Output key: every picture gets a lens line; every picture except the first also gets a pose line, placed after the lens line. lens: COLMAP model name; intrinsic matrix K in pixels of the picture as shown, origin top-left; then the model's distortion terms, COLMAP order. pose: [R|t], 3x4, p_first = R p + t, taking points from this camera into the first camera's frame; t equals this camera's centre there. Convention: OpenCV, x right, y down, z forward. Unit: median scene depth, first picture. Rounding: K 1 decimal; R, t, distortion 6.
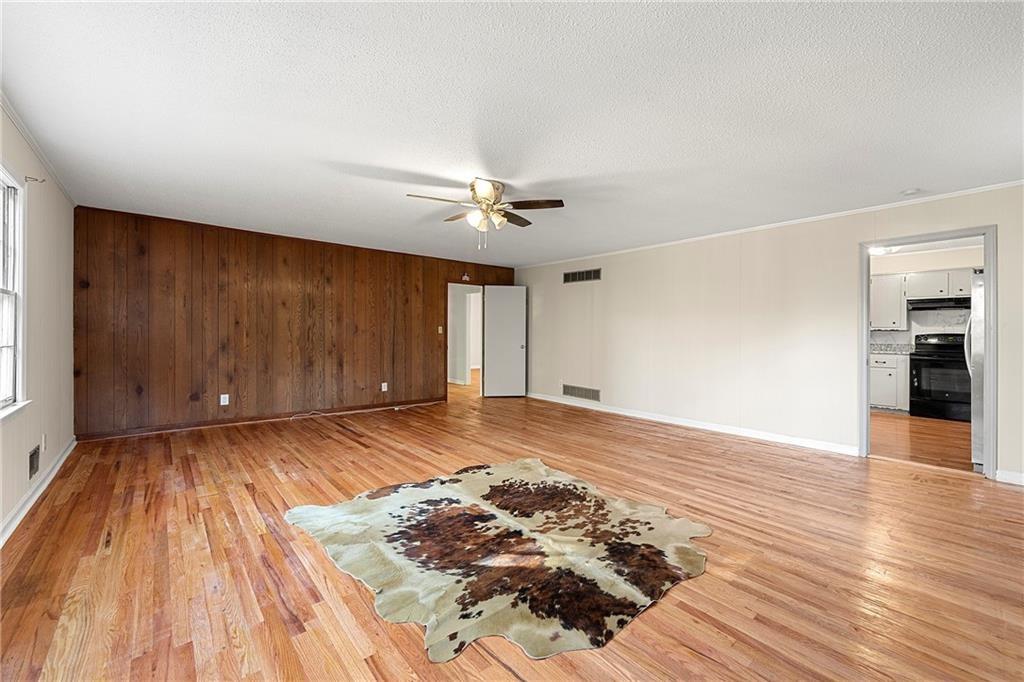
lens RADIAL K [[416.9, 0, 513.7], [0, 416.9, 334.2], [0, 0, 1]] dist [0.000508, -0.000114]
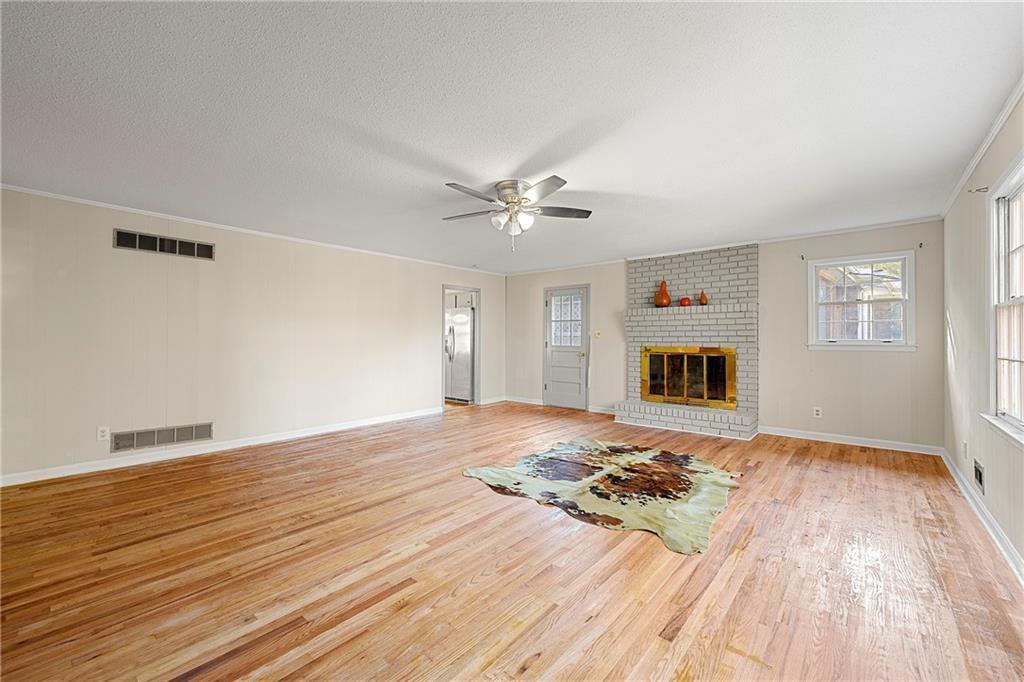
lens RADIAL K [[416.9, 0, 513.6], [0, 416.9, 337.8], [0, 0, 1]] dist [0.000508, -0.000114]
pose [[-0.162622, -0.005190, 0.986675, -1.273879], [0.000069, 0.999986, 0.005271, -0.017873], [-0.986689, 0.000926, -0.162619, 1.453601]]
